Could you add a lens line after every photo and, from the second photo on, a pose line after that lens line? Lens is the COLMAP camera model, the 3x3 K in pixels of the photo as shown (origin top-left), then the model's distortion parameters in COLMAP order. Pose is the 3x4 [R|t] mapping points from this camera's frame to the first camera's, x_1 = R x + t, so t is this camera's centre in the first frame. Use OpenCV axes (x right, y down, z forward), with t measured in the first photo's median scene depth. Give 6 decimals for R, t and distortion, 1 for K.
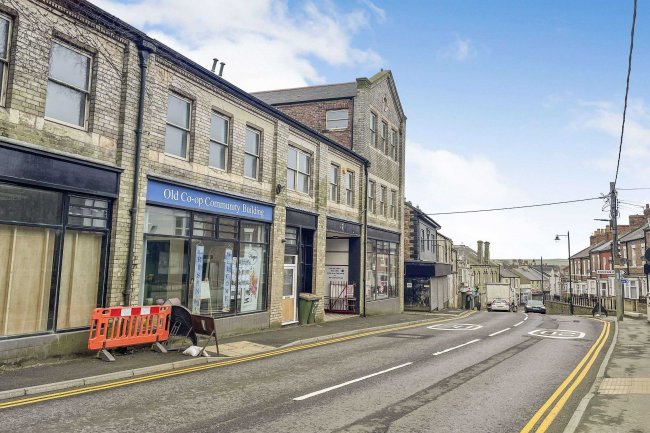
lens RADIAL K [[556.0, 0, 349.6], [0, 556.0, 201.4], [0, 0, 1]] dist [0.113544, -0.167023]
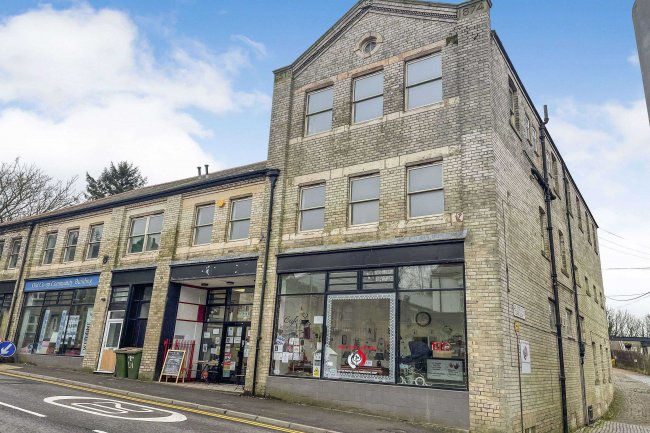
lens RADIAL K [[493.7, 0, 330.3], [0, 493.7, 202.7], [0, 0, 1]] dist [0.093994, -0.115018]
pose [[-0.212648, -0.326309, -0.921034, 0.704815], [0.061146, 0.936301, -0.345835, 0.232984], [0.975214, -0.129859, -0.179150, 1.406855]]
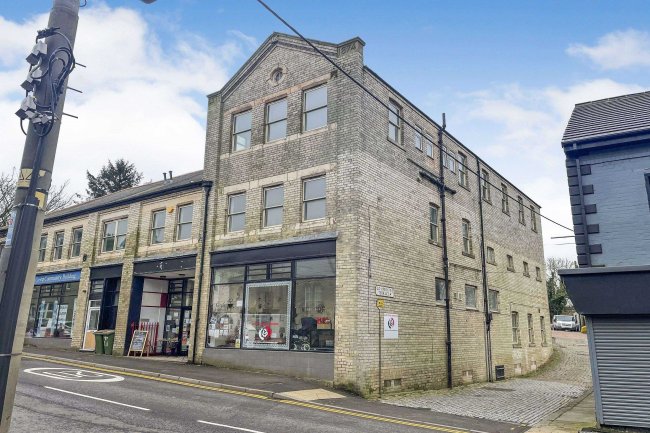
lens RADIAL K [[506.6, 0, 326.9], [0, 506.6, 200.9], [0, 0, 1]] dist [0.103043, -0.135560]
pose [[-0.267826, -0.264927, -0.926328, 0.849966], [0.093375, 0.949789, -0.298634, 0.255544], [0.958932, -0.166478, -0.229641, 1.617672]]
